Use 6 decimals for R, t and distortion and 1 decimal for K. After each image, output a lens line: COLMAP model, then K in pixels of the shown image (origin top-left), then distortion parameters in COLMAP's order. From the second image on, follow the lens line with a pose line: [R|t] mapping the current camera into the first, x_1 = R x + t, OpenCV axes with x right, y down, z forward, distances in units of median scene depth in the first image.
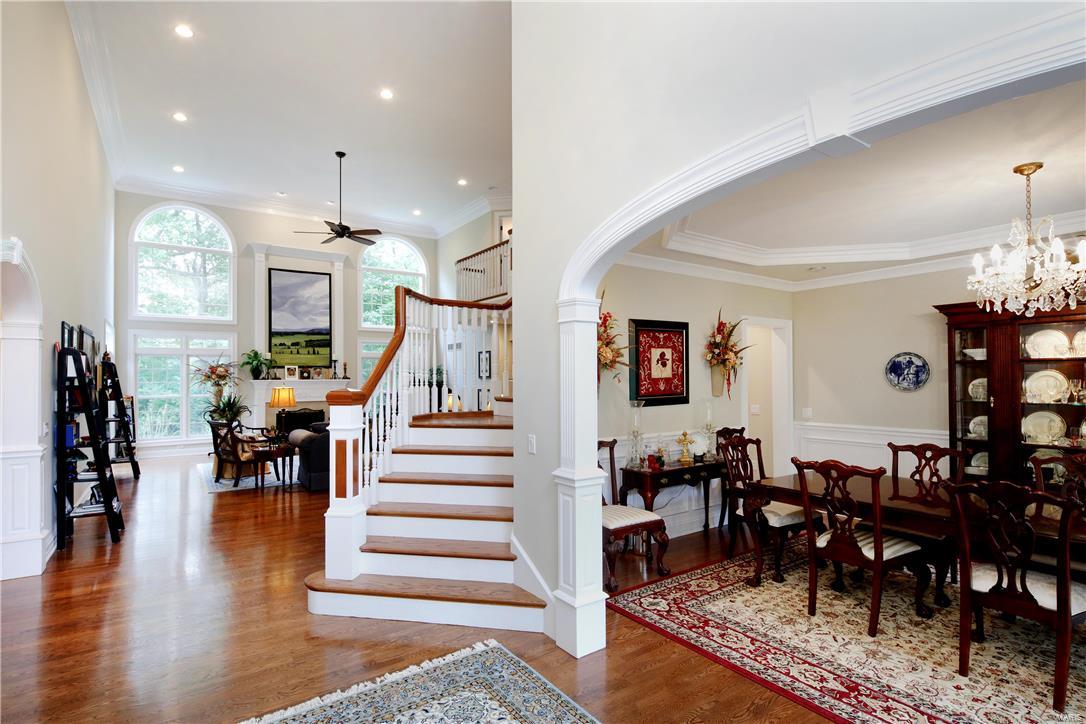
lens RADIAL K [[529.7, 0, 550.7], [0, 529.7, 378.8], [0, 0, 1]] dist [-0.001459, -0.001657]
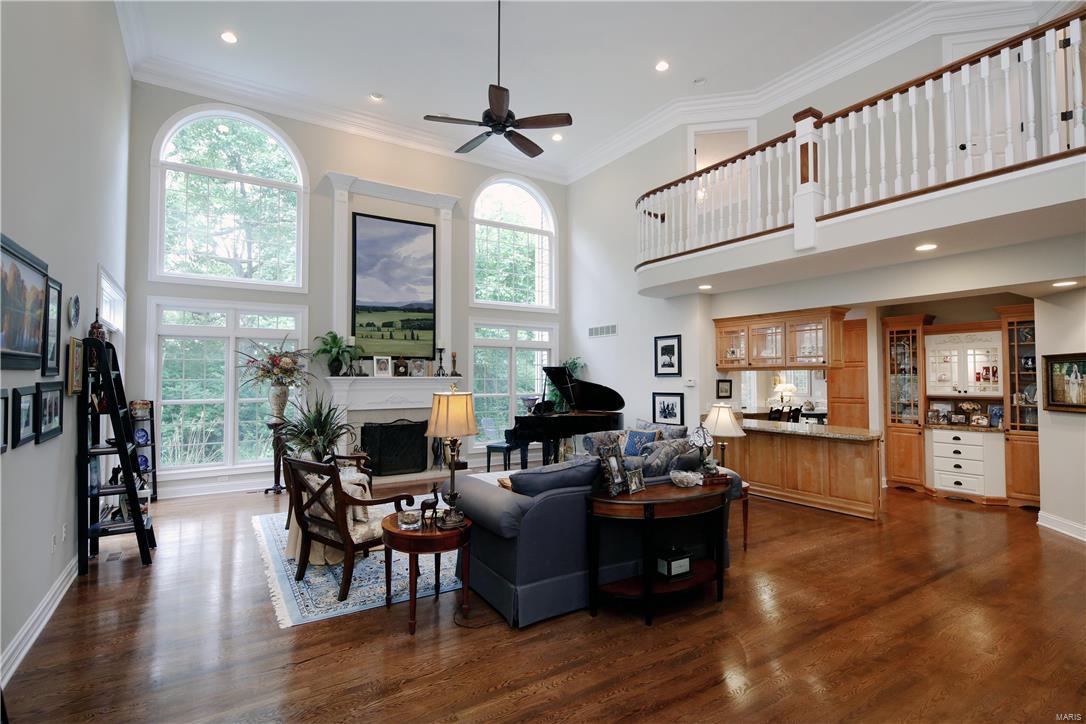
lens RADIAL K [[529.7, 0, 552.9], [0, 529.7, 372.1], [0, 0, 1]] dist [-0.001459, -0.001657]
pose [[0.998773, 0.005558, -0.049204, -0.237250], [-0.006164, 0.999907, -0.012176, 0.003135], [0.049131, 0.012464, 0.998715, 0.329502]]
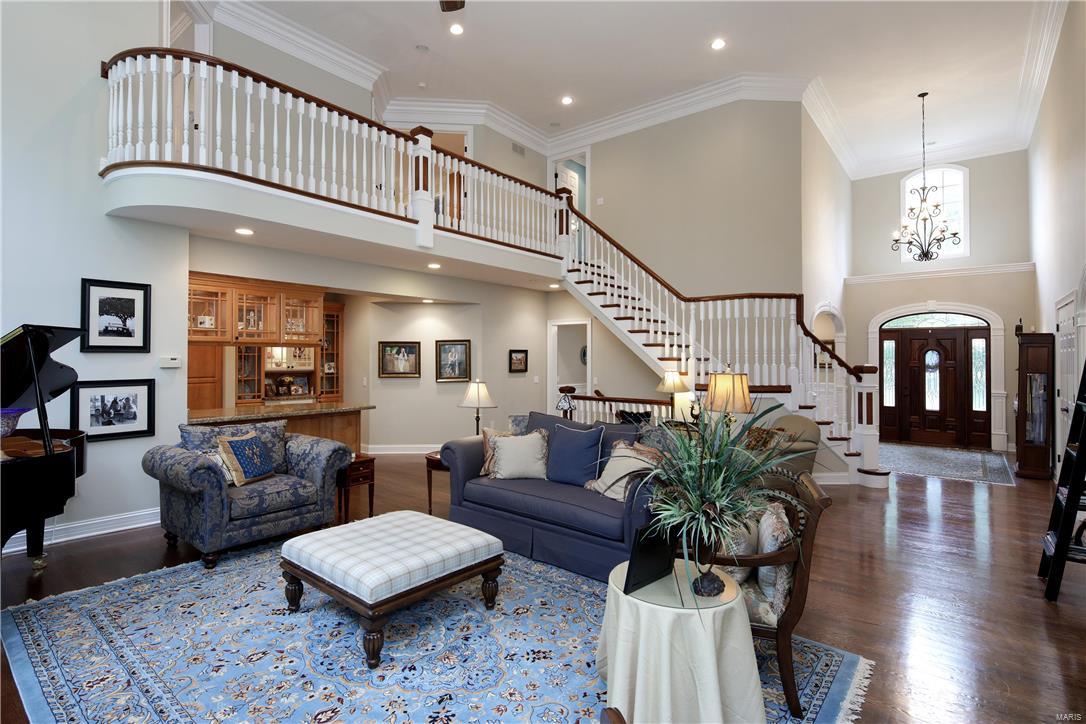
lens RADIAL K [[529.7, 0, 544.5], [0, 529.7, 354.1], [0, 0, 1]] dist [-0.001459, -0.001657]
pose [[-0.260121, 0.007835, 0.965544, -2.021052], [-0.006867, 0.999927, -0.009964, 0.000816], [-0.965552, -0.009223, -0.260048, 2.792790]]
